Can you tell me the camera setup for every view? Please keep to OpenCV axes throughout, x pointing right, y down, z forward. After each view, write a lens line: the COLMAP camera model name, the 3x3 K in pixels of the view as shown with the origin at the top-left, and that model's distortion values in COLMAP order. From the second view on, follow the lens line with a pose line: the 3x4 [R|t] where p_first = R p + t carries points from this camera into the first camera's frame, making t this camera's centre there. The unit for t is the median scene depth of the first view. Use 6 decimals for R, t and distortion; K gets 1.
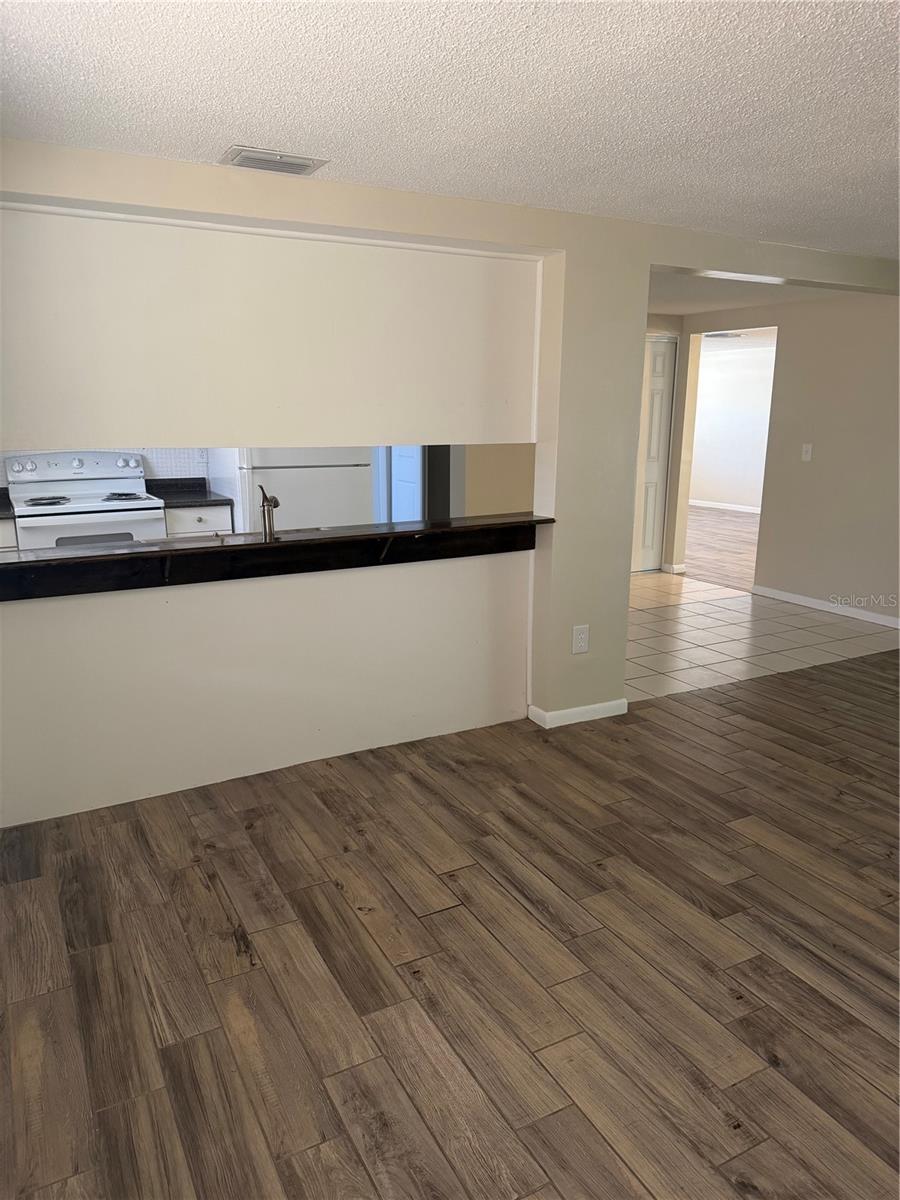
lens RADIAL K [[850.7, 0, 450.9], [0, 850.7, 602.8], [0, 0, 1]] dist [0.053428, -0.062162]
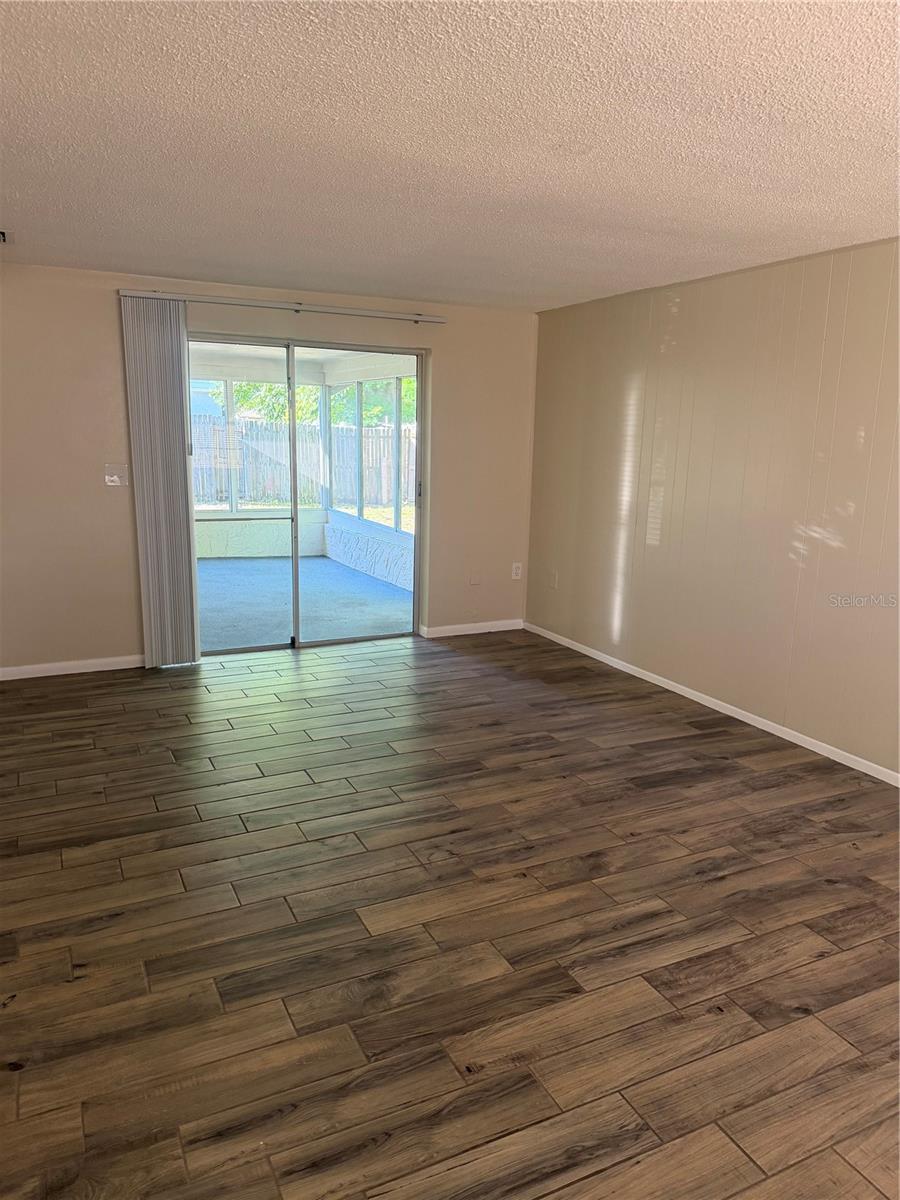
lens RADIAL K [[850.7, 0, 450.5], [0, 850.7, 600.1], [0, 0, 1]] dist [0.053428, -0.062162]
pose [[0.031965, -0.205733, 0.978086, -0.436399], [0.204308, 0.959268, 0.195098, -0.202013], [-0.978385, 0.193594, 0.072695, 0.897626]]
